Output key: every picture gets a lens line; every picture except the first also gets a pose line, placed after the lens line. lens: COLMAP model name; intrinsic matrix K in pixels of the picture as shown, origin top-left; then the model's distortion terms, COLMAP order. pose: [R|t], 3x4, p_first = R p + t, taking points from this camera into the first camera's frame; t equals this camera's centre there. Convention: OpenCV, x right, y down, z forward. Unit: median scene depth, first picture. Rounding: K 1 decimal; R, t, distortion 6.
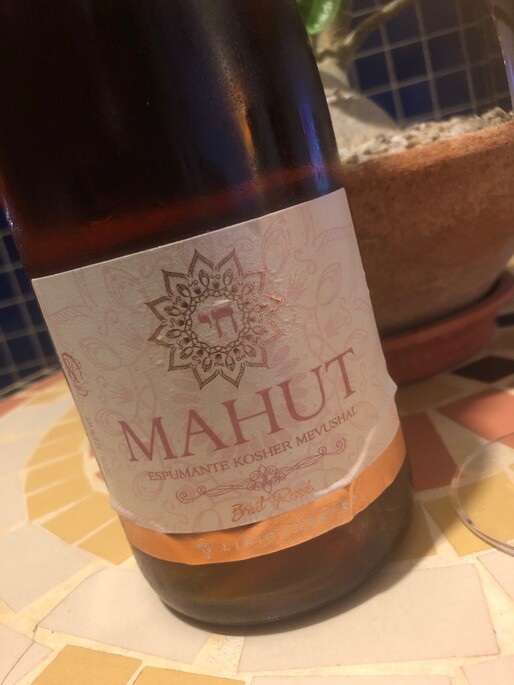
lens RADIAL K [[544.2, 0, 255.4], [0, 544.2, 336.6], [0, 0, 1]] dist [-0.017269, -0.020310]
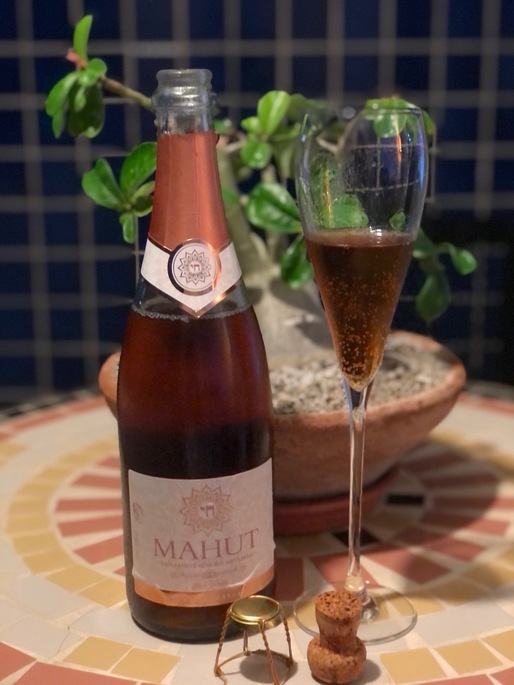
lens RADIAL K [[1153.4, 0, 258.4], [0, 1153.4, 344.4], [0, 0, 1]] dist [0.006096, 0.000000]
pose [[0.967479, 0.227725, 0.110117, -0.566822], [-0.230480, 0.972993, 0.012808, -0.844648], [-0.104227, -0.037771, 0.993836, -4.052006]]
